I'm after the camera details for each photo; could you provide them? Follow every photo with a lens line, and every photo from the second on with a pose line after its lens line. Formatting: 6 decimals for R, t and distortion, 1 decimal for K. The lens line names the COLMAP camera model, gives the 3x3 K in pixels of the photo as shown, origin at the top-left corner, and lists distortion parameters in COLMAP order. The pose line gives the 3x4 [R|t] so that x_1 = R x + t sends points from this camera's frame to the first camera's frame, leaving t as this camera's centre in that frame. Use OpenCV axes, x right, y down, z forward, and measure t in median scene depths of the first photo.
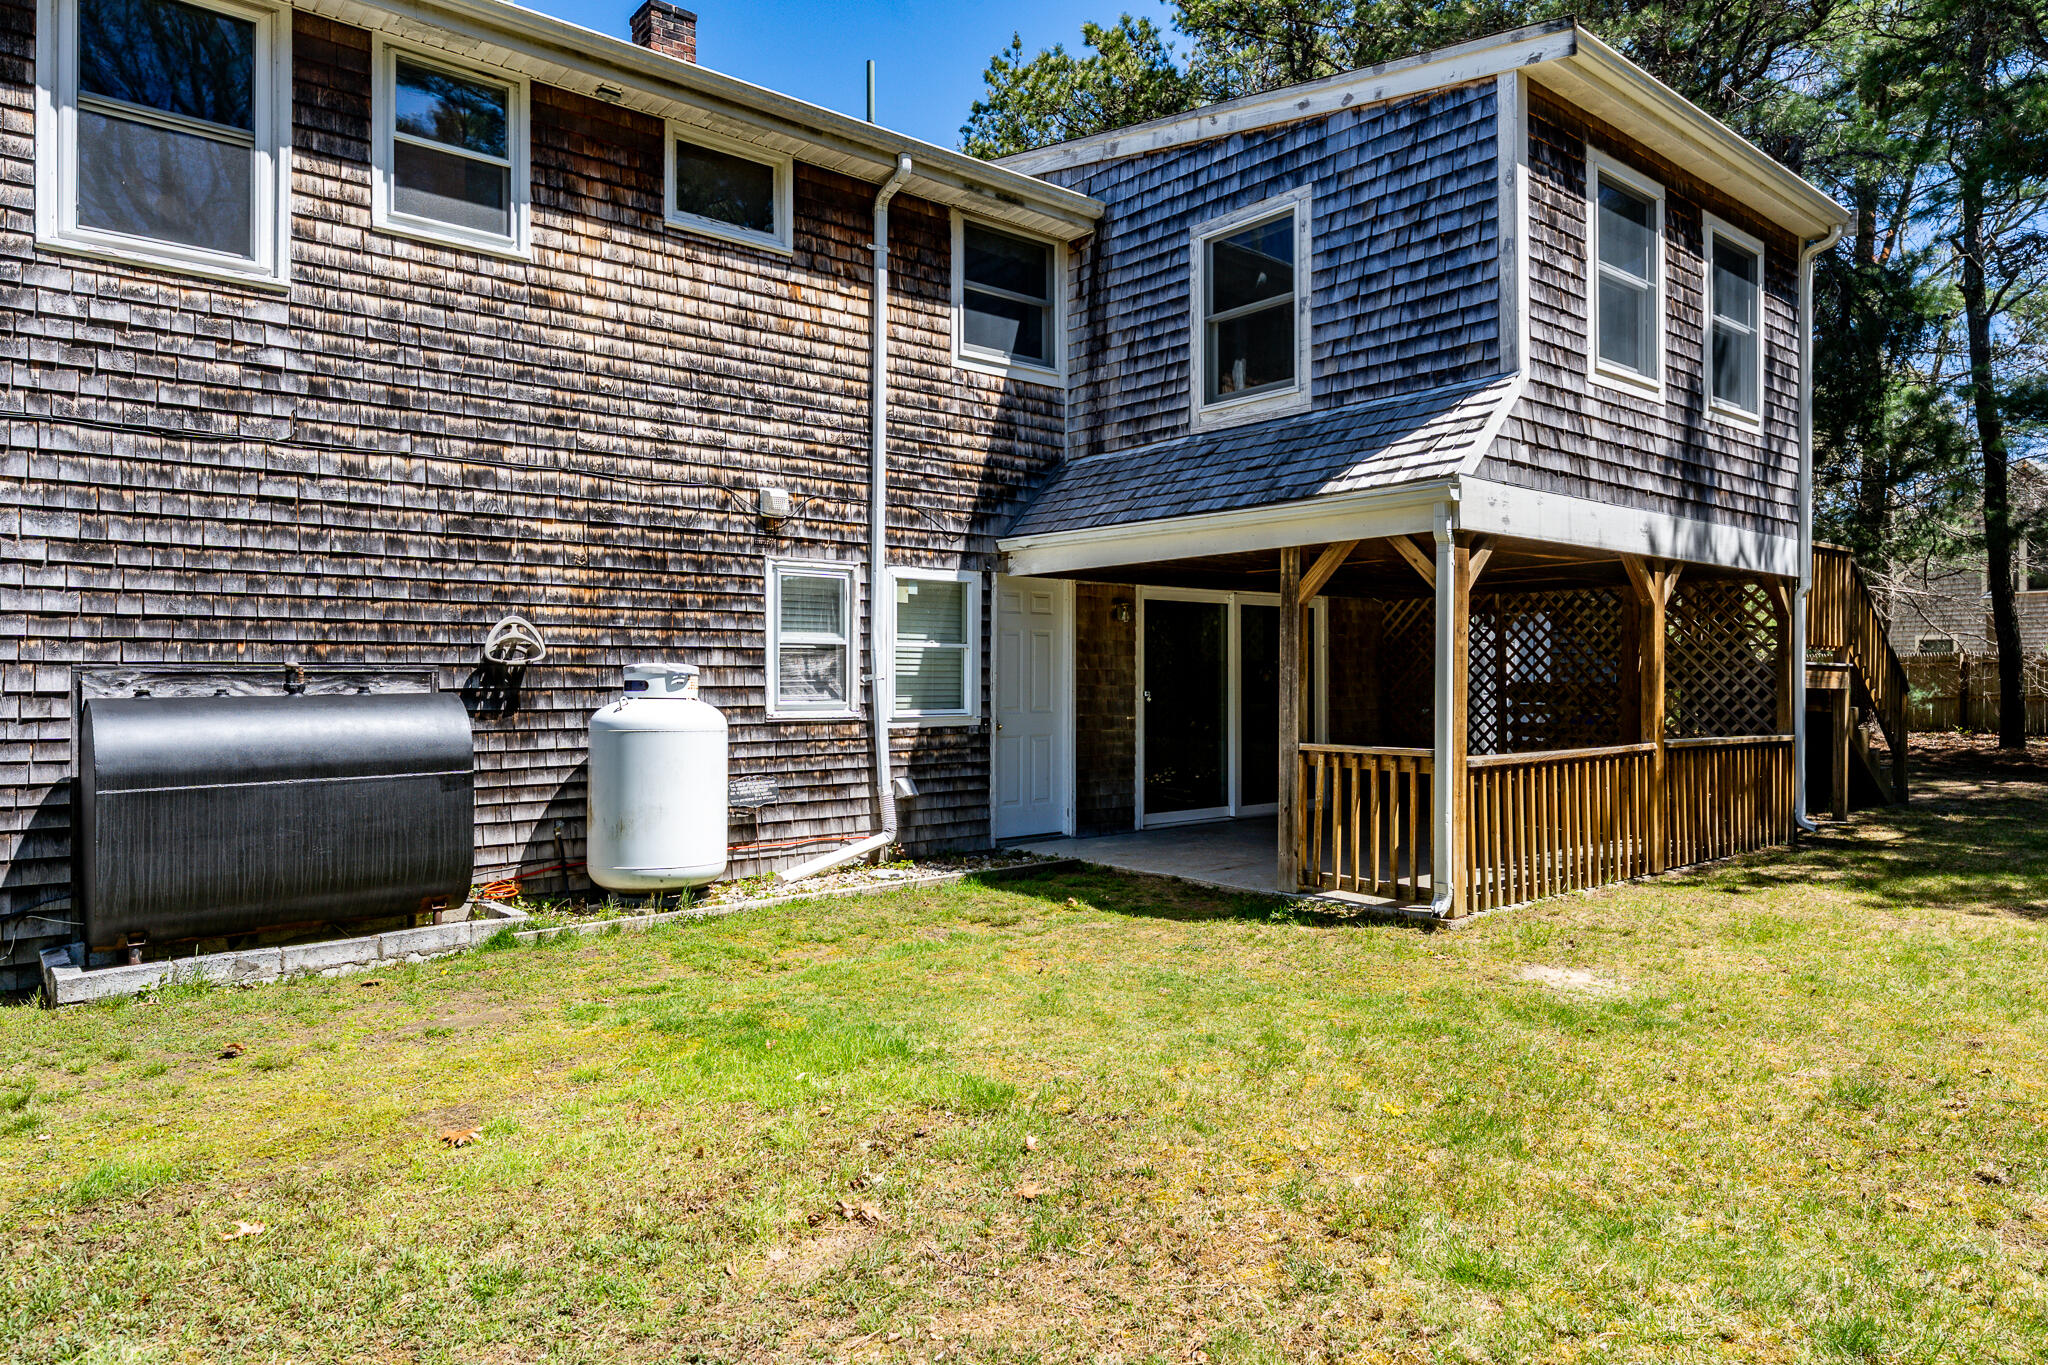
lens RADIAL K [[1294.5, 0, 1027.7], [0, 1294.5, 675.6], [0, 0, 1]] dist [0.004714, -0.002226]
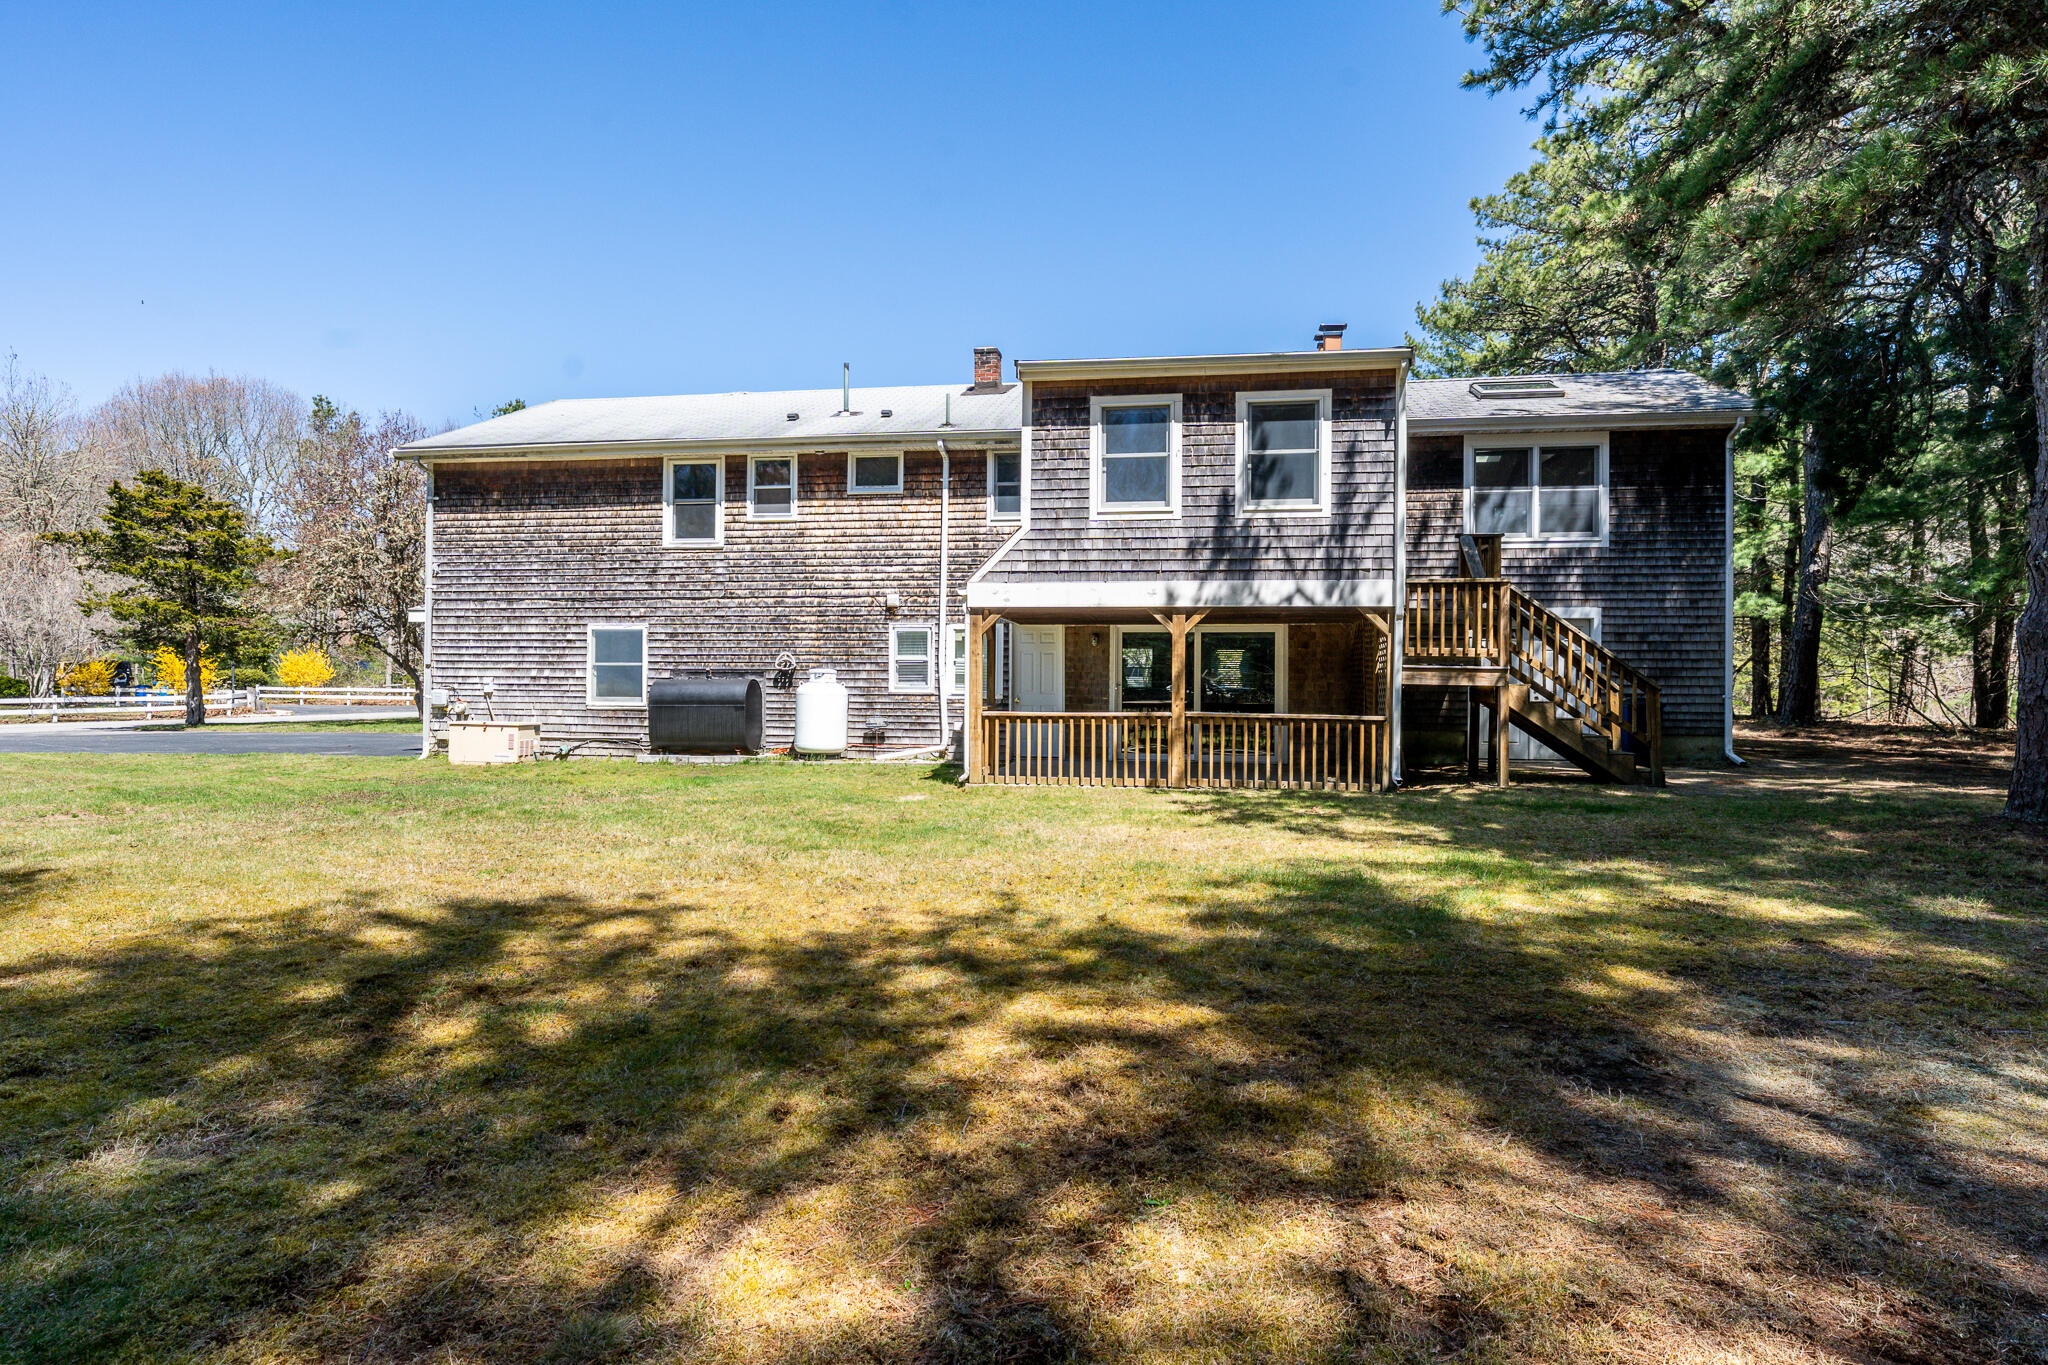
lens RADIAL K [[1119.7, 0, 1019.6], [0, 1119.7, 690.7], [0, 0, 1]] dist [0.000960, 0.000118]
pose [[0.642643, 0.012101, -0.766070, 1.549560], [-0.004767, 0.999919, 0.011796, 0.005593], [0.766151, -0.003929, 0.642649, -0.136492]]
